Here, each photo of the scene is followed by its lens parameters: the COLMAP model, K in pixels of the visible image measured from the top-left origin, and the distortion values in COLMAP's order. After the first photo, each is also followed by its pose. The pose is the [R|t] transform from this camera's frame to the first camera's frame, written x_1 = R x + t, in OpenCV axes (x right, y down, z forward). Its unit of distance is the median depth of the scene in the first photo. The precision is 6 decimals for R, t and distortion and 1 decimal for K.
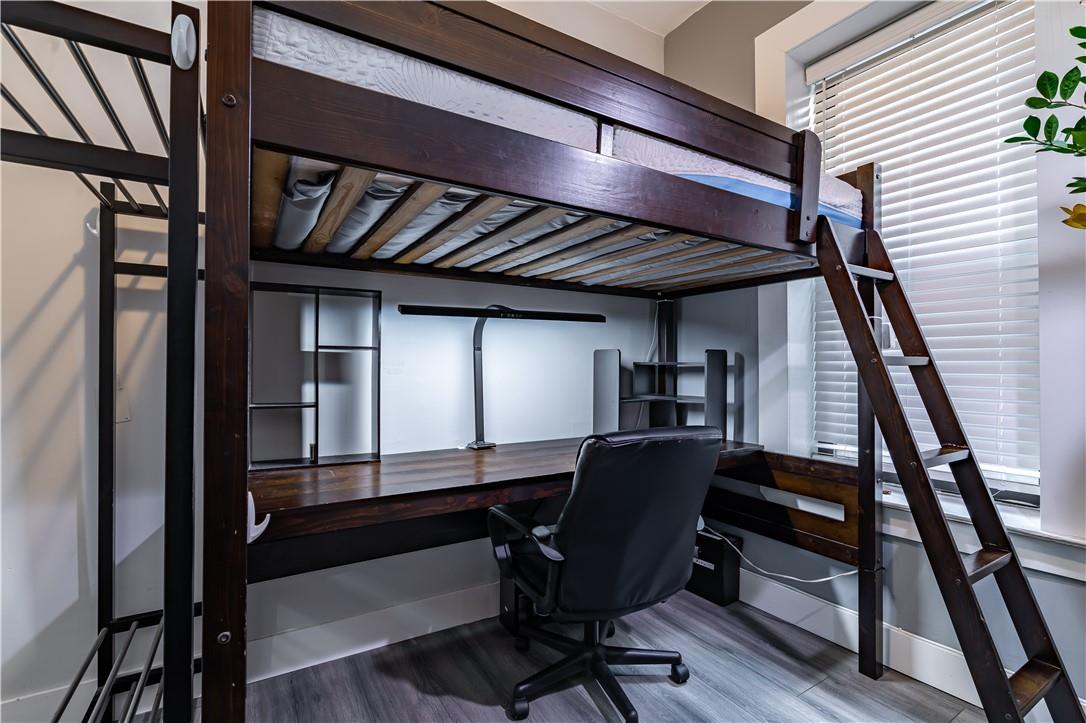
lens RADIAL K [[485.3, 0, 545.3], [0, 485.3, 365.7], [0, 0, 1]] dist [-0.005297, 0.000272]
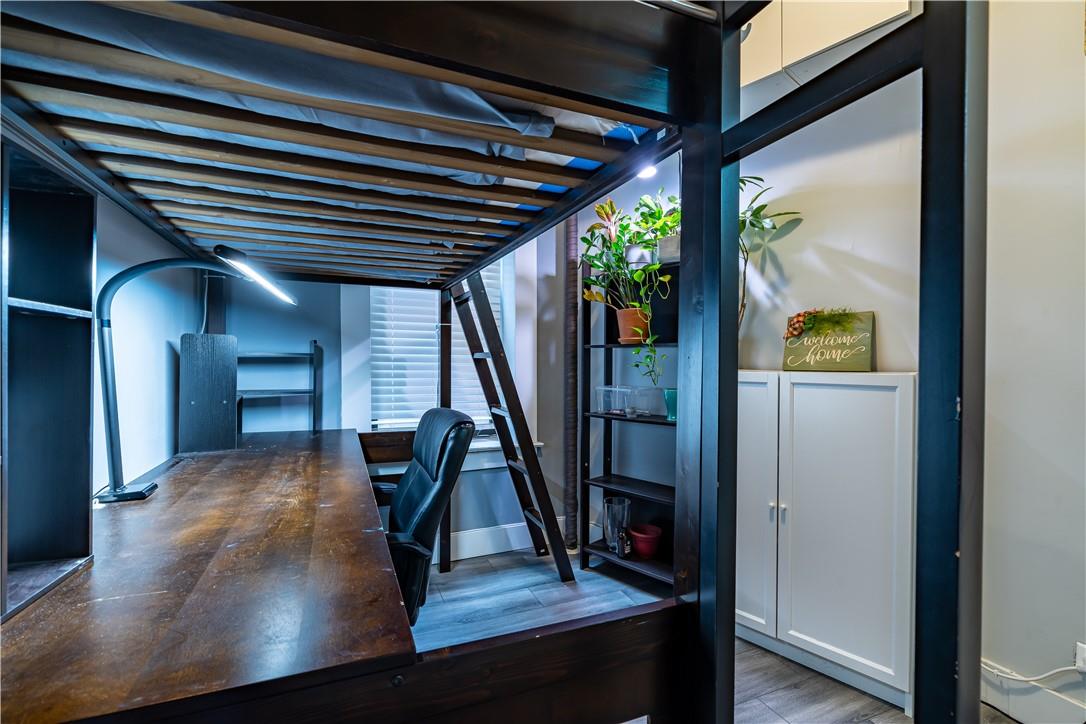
lens RADIAL K [[494.8, 0, 540.3], [0, 494.8, 362.5], [0, 0, 1]] dist [-0.004562, 0.000513]
pose [[0.153307, -0.004624, 0.988168, -0.763668], [-0.008335, 0.999947, 0.005973, 0.001986], [-0.988143, -0.009152, 0.153261, 0.506486]]
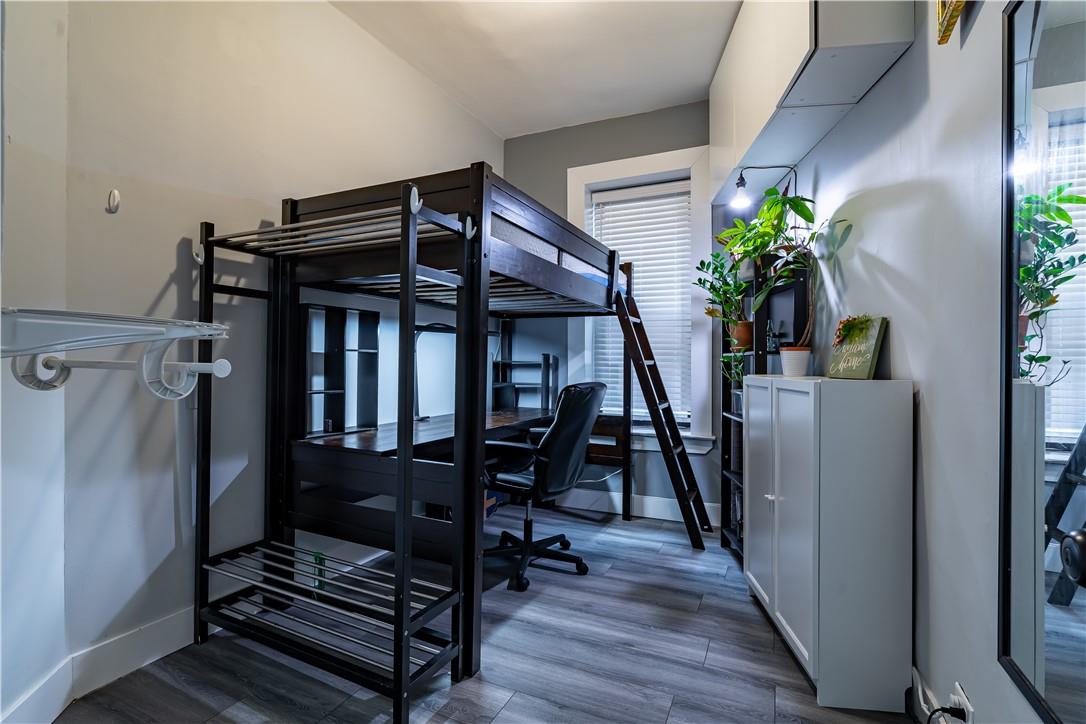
lens RADIAL K [[494.8, 0, 540.3], [0, 494.8, 362.5], [0, 0, 1]] dist [-0.004562, 0.000513]
pose [[0.841029, 0.005855, 0.540958, -0.747304], [-0.008848, 0.999957, 0.002934, -0.011091], [-0.540917, -0.007254, 0.841045, -0.520375]]
